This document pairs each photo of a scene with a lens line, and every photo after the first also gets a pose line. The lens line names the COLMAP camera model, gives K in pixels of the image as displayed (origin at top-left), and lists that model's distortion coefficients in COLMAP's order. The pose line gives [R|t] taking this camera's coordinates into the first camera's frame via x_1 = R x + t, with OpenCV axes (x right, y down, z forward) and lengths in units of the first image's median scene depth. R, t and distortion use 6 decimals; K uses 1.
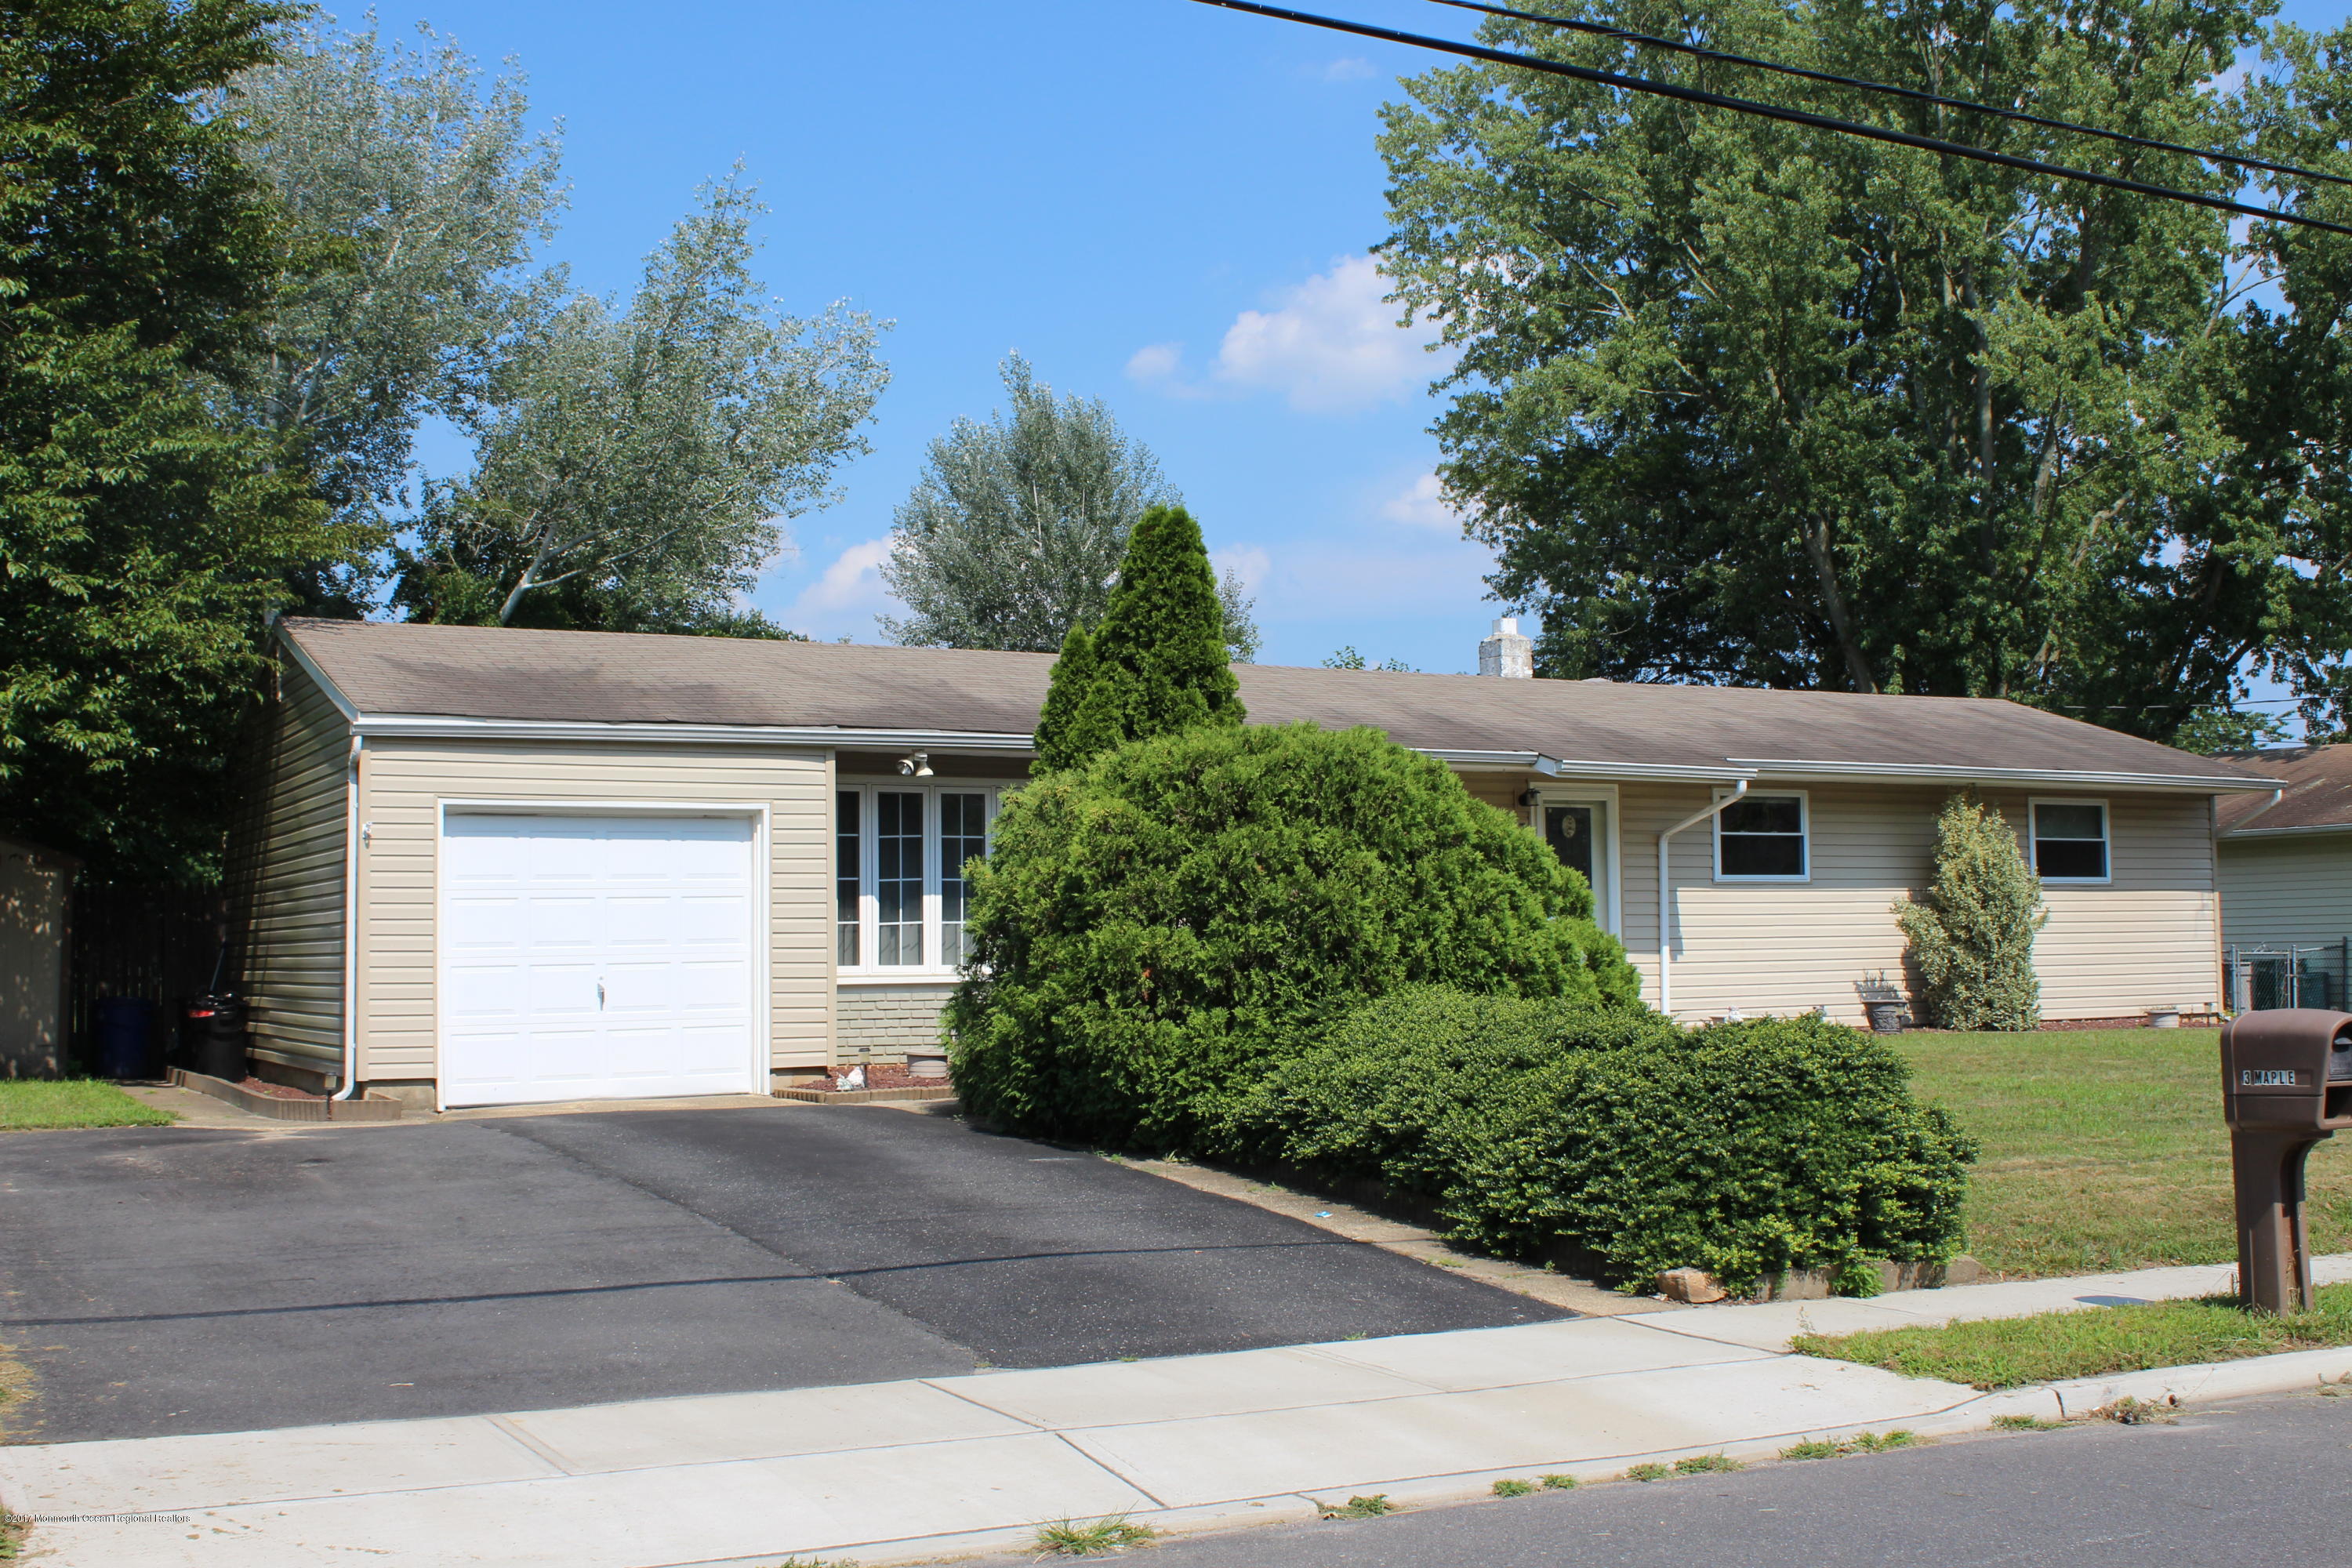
lens RADIAL K [[2648.7, 0, 1176.0], [0, 2648.7, 784.0], [0, 0, 1]] dist [-0.029008, 0.011970]
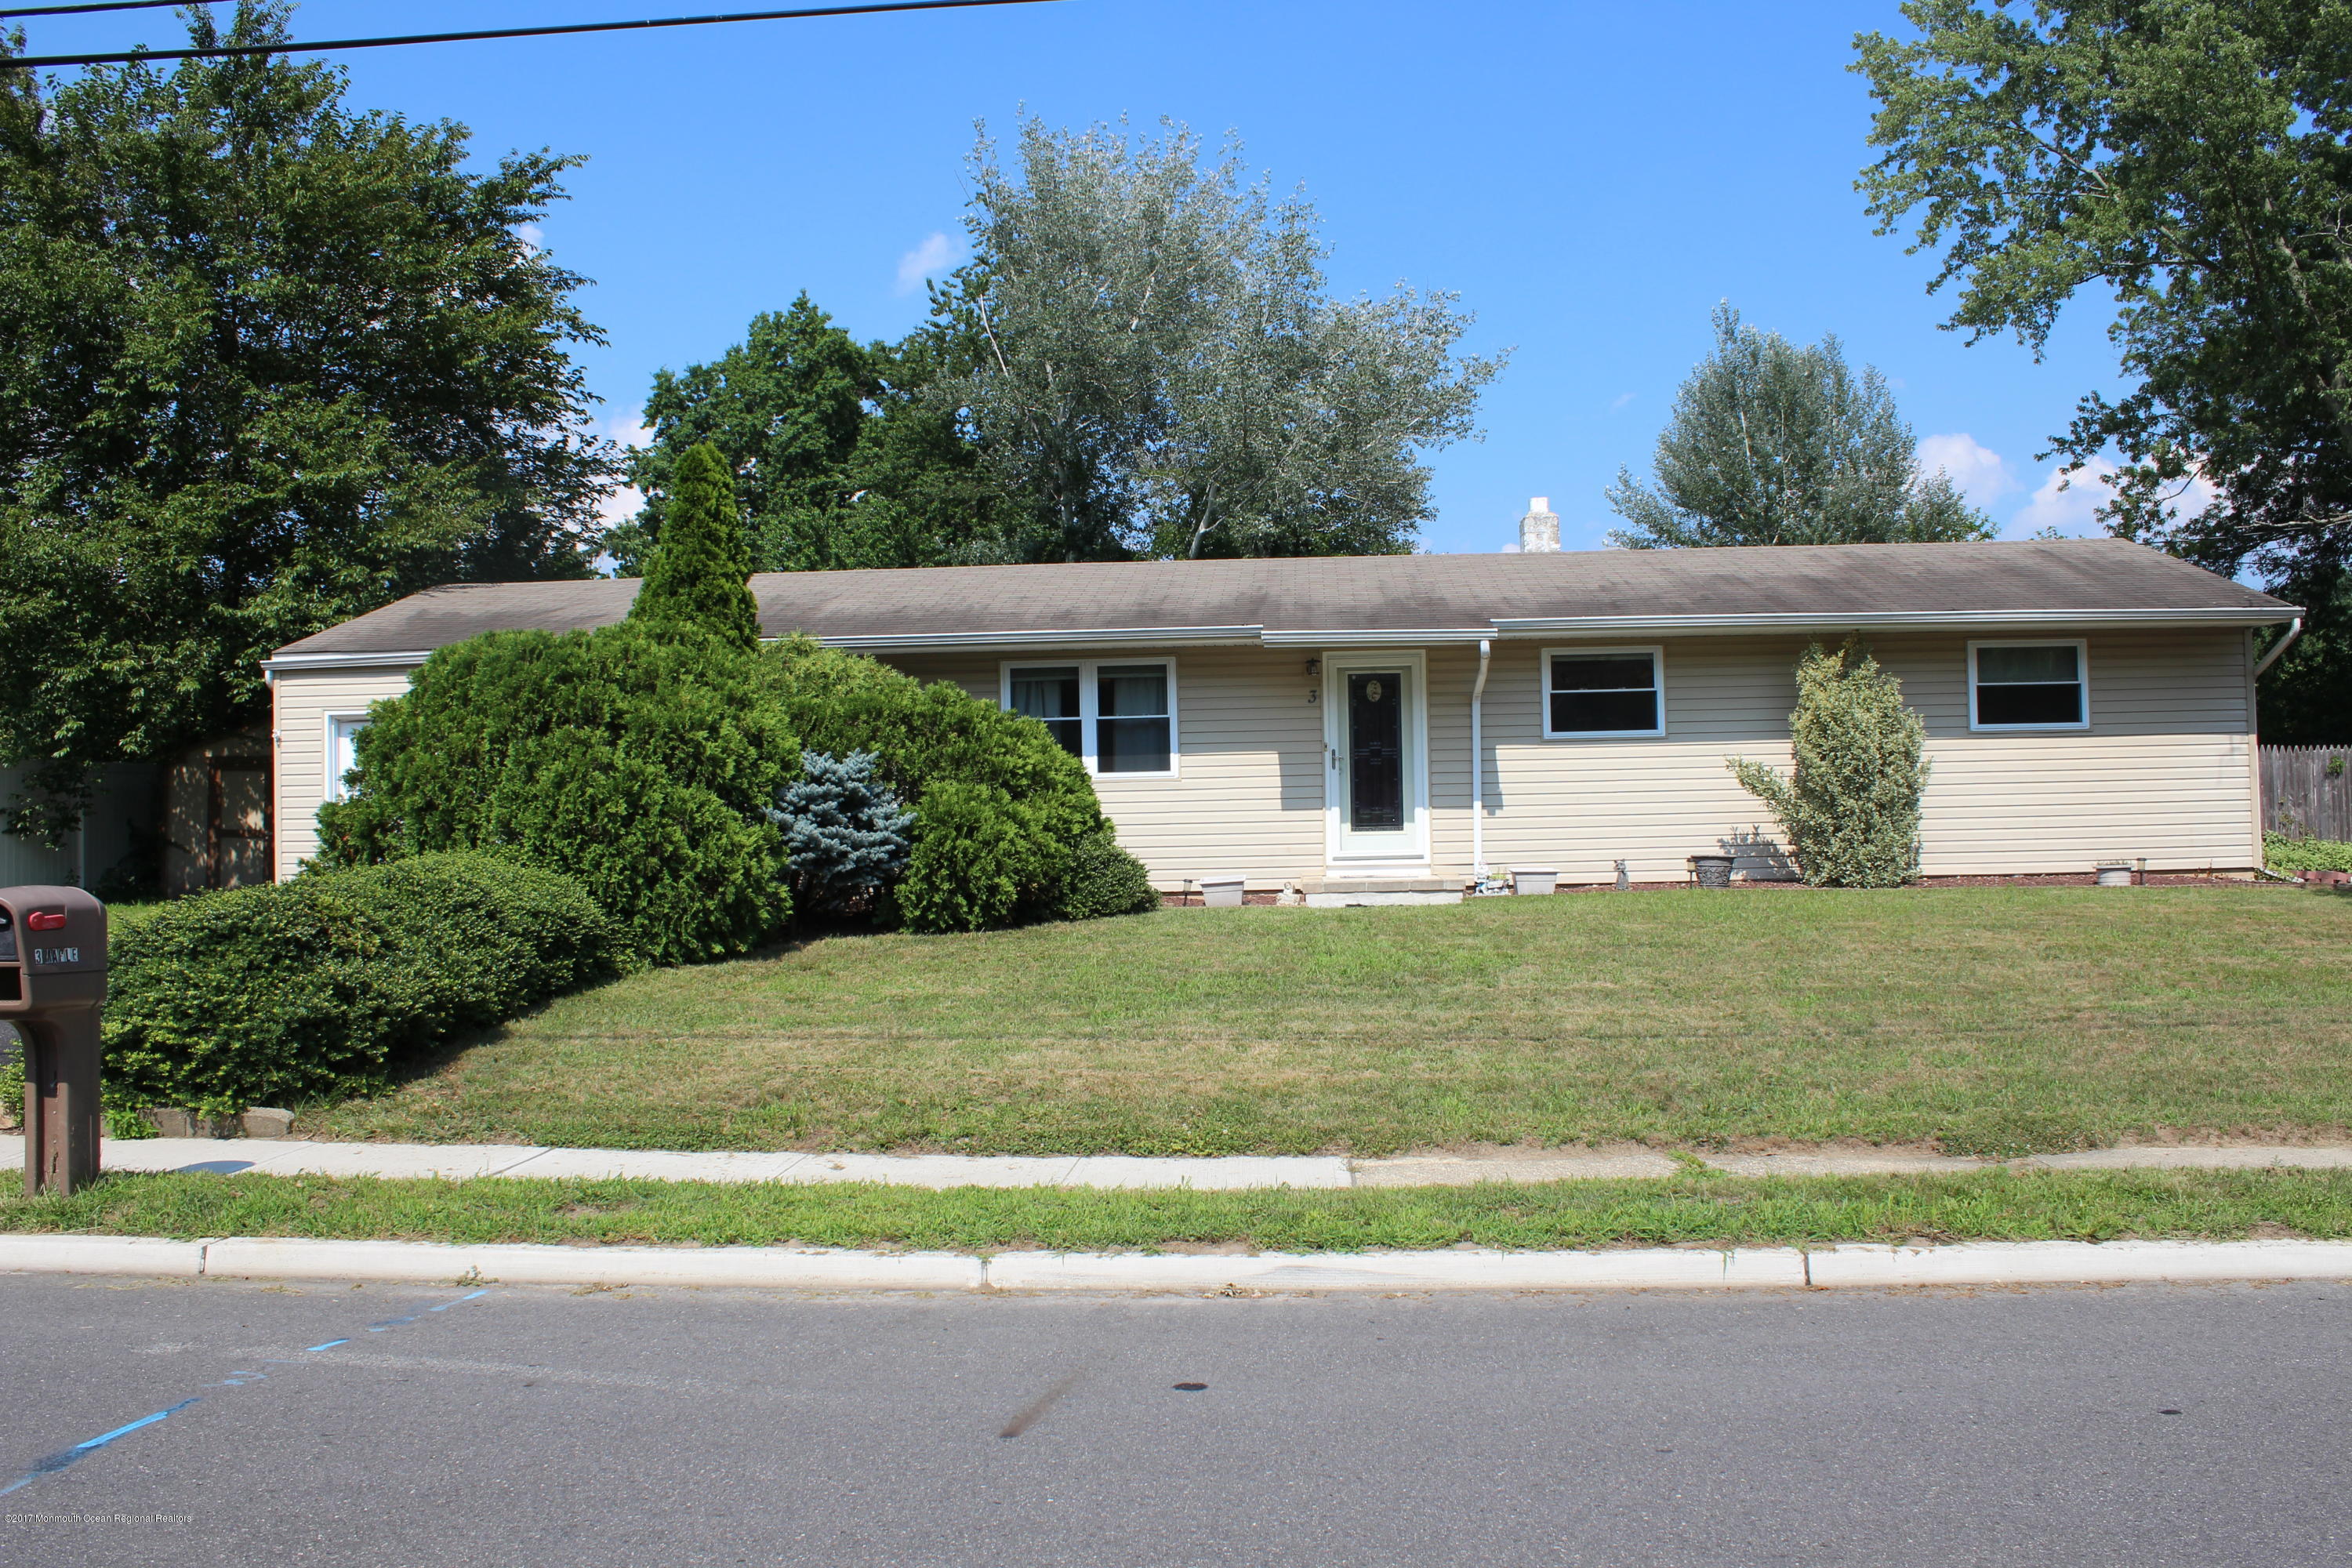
lens RADIAL K [[1972.1, 0, 1176.0], [0, 1972.1, 784.0], [0, 0, 1]] dist [-0.163025, 0.171561]
pose [[0.827577, -0.011987, -0.561225, 0.497397], [0.043806, 0.998102, 0.043279, 0.014572], [0.559641, -0.060402, 0.826531, 0.276819]]
